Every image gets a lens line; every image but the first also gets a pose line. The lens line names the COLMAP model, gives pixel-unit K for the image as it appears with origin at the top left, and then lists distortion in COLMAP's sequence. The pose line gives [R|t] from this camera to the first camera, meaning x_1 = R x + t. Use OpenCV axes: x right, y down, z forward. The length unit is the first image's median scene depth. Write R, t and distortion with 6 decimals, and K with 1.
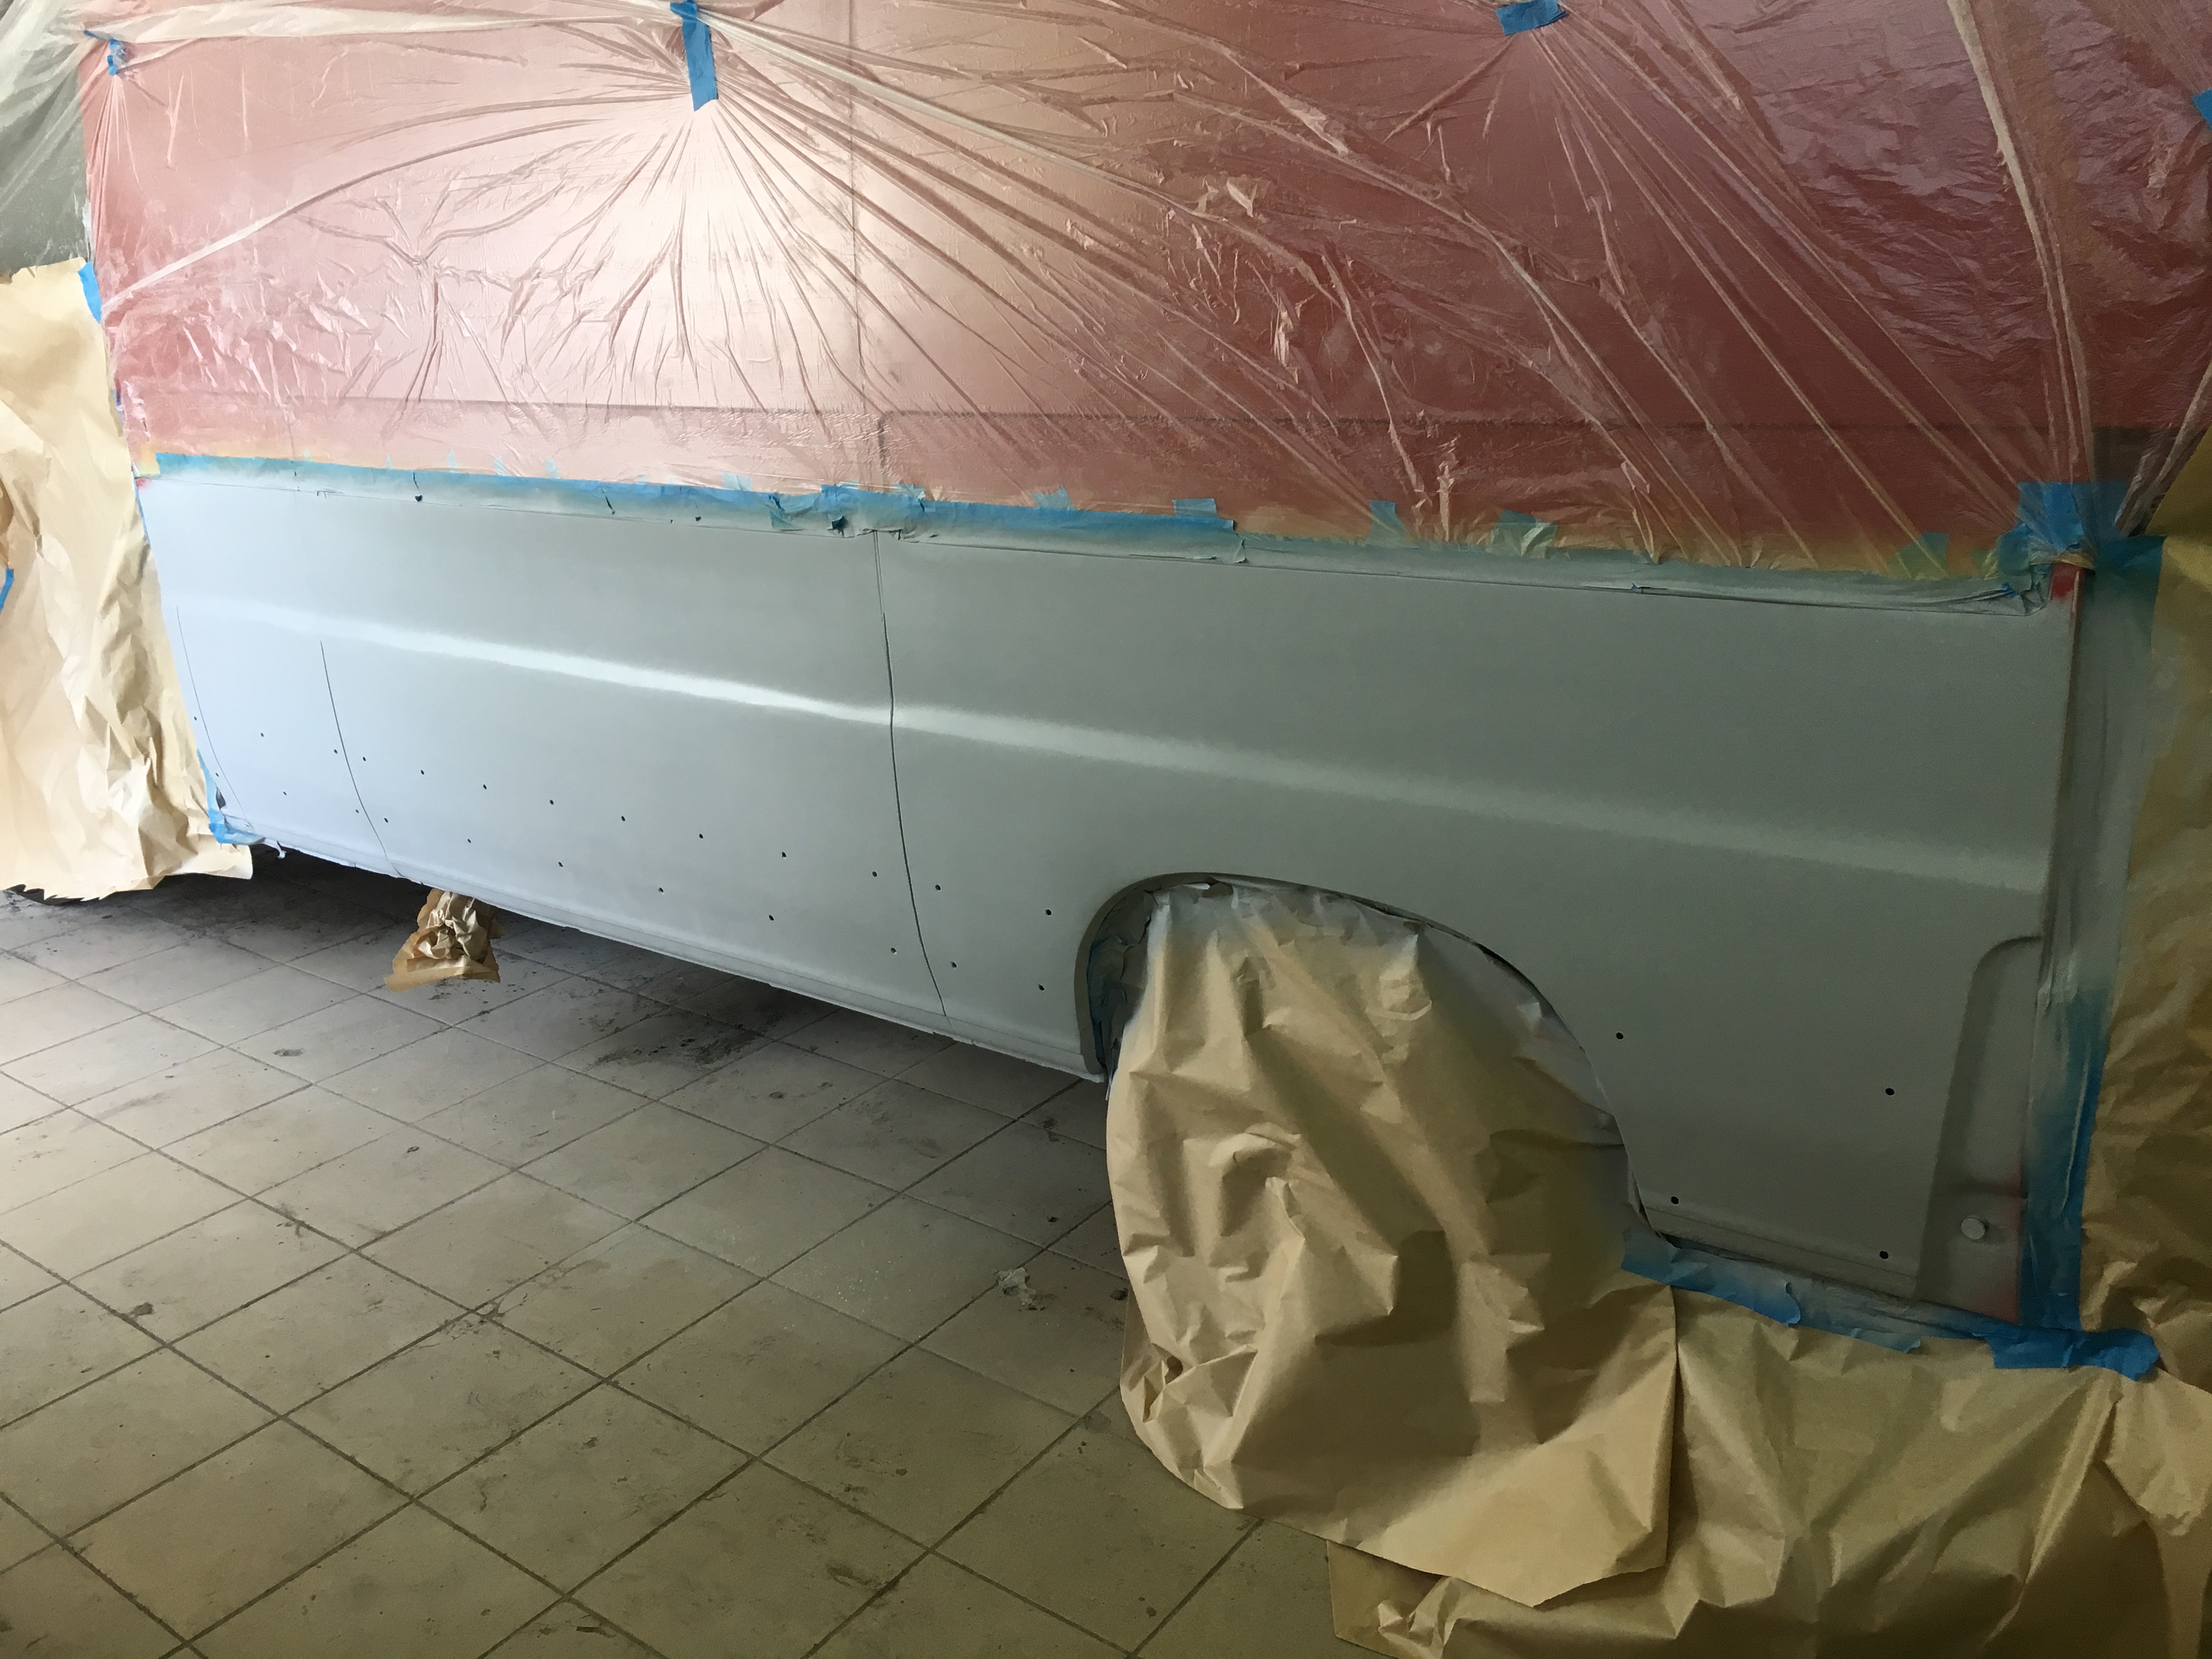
lens RADIAL K [[1868.6, 0, 1104.8], [0, 1868.6, 833.9], [0, 0, 1]] dist [0.054527, -0.074776]
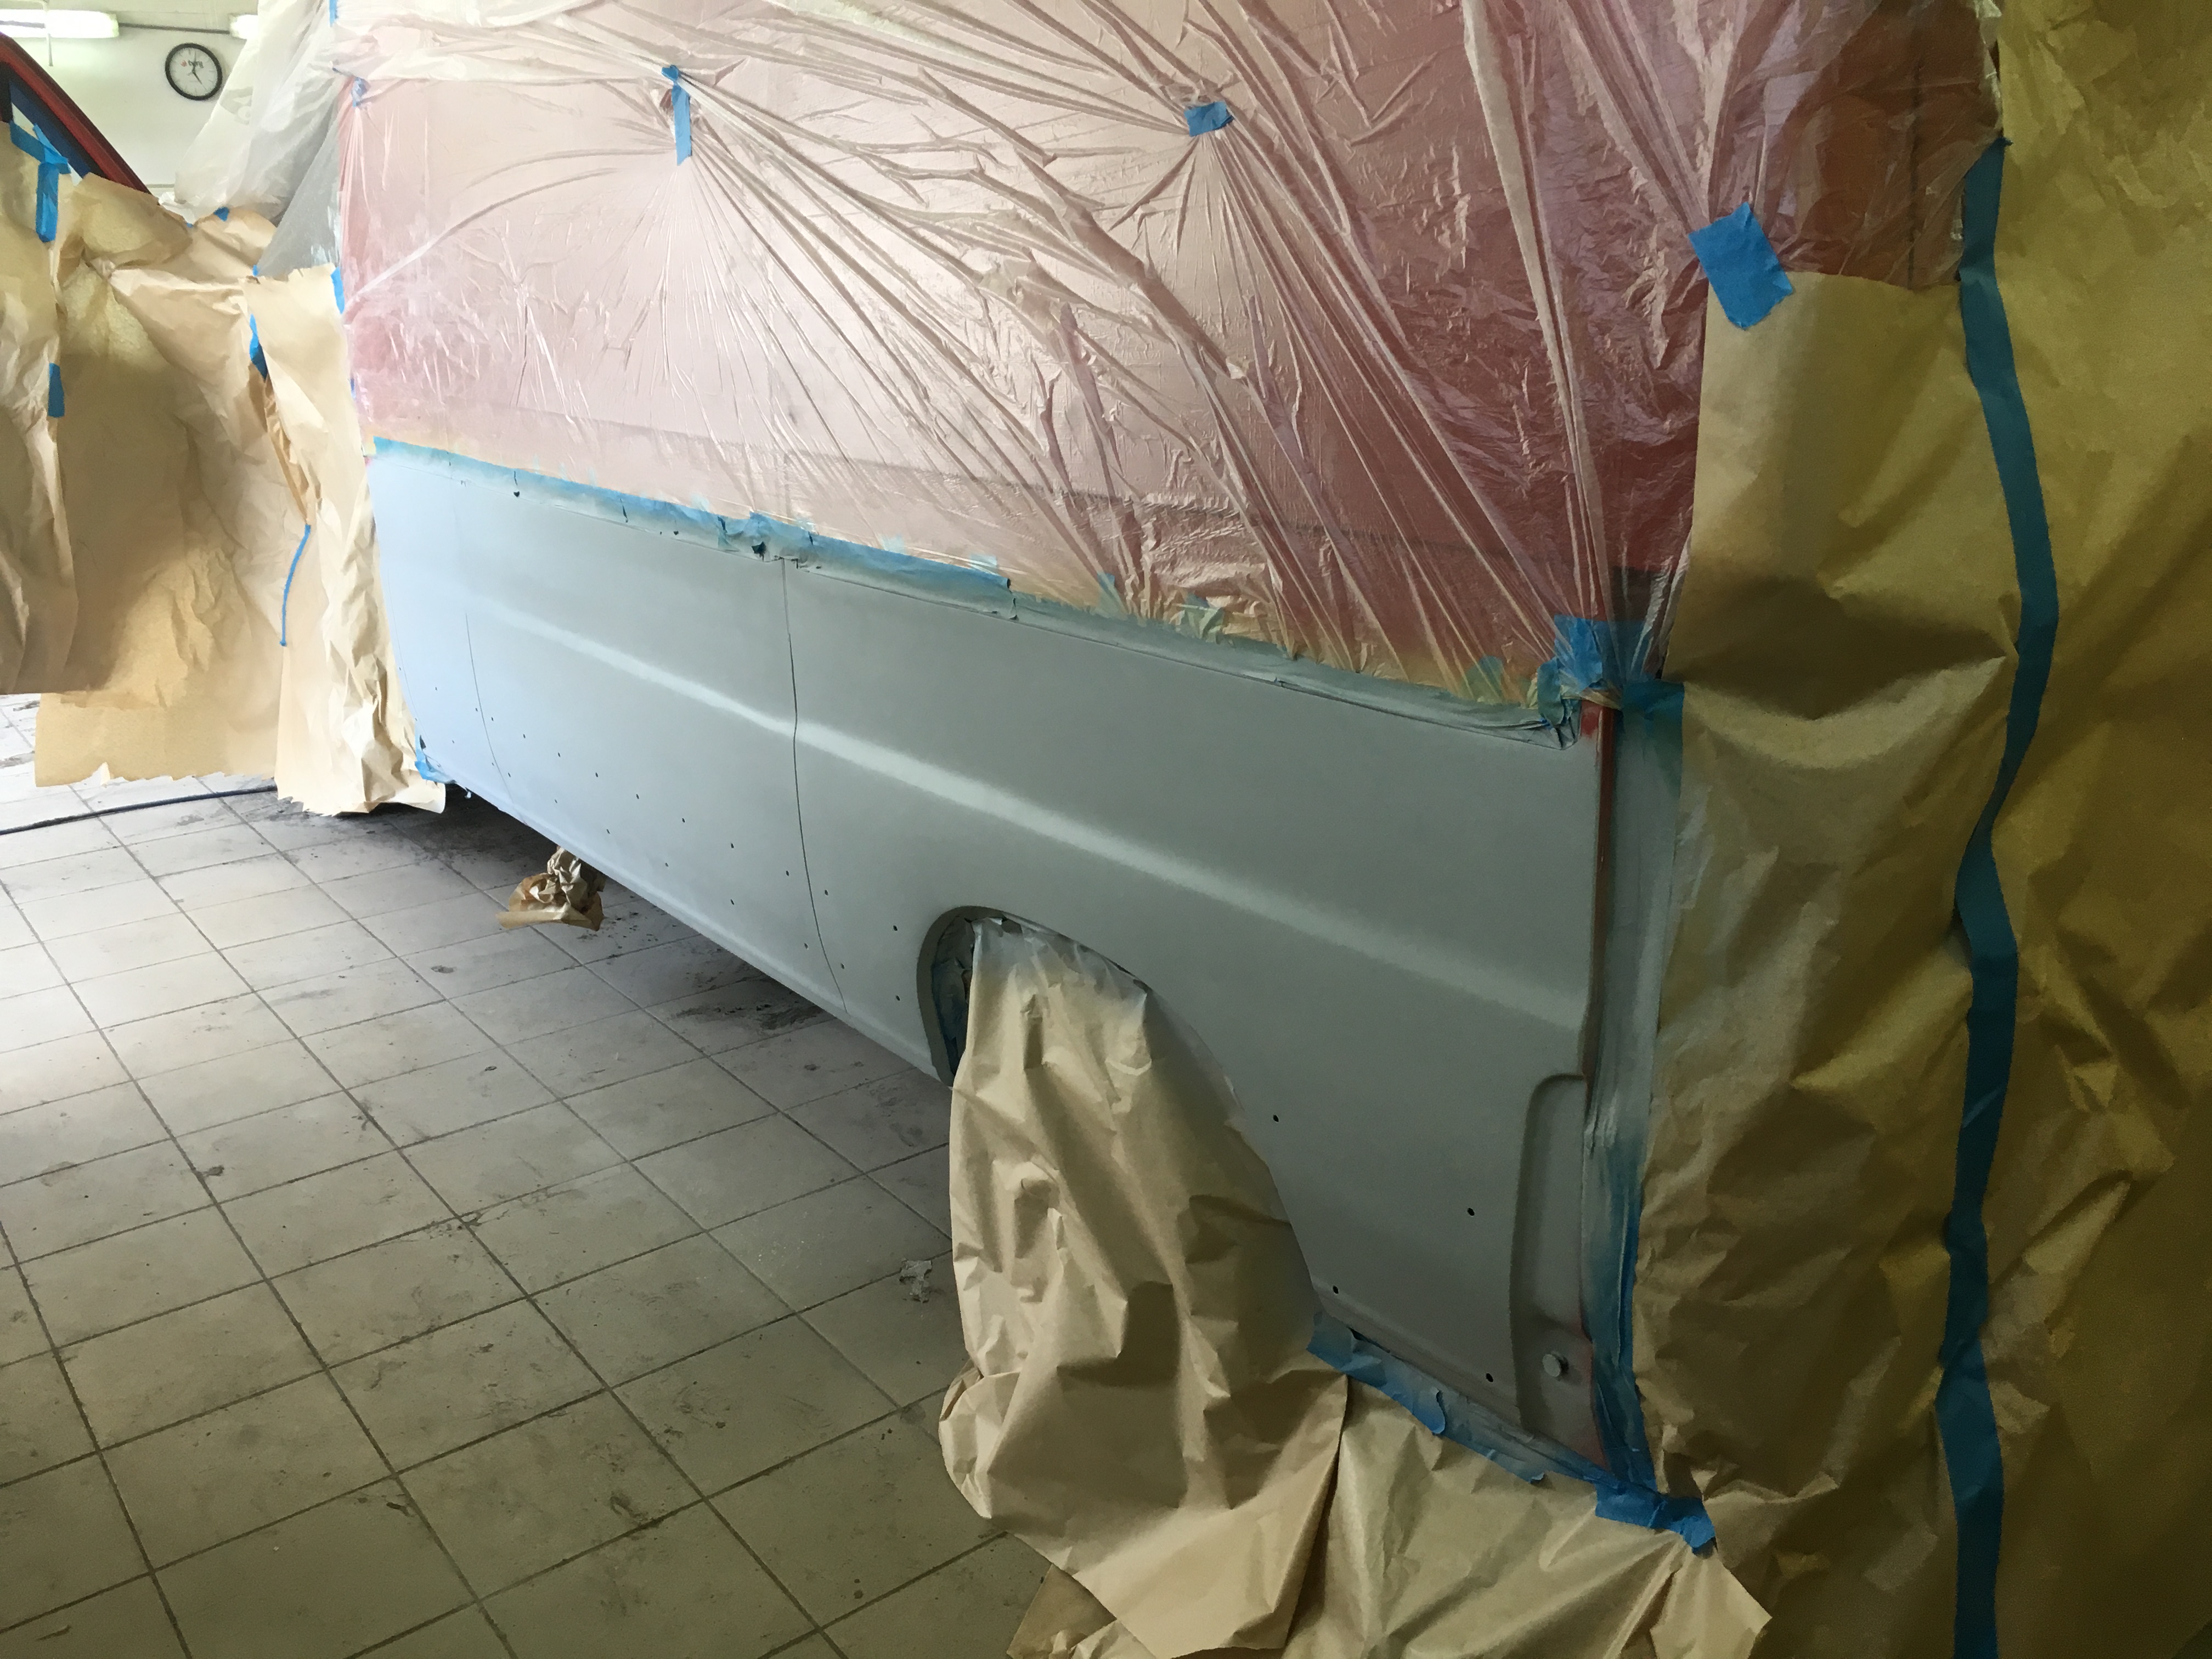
lens RADIAL K [[1868.6, 0, 1117.8], [0, 1868.6, 833.3], [0, 0, 1]] dist [0.054527, -0.074776]
pose [[0.964659, 0.111521, -0.238737, 0.353222], [-0.111439, 0.993674, 0.013883, -0.042134], [0.238775, 0.013212, 0.970985, -0.002071]]
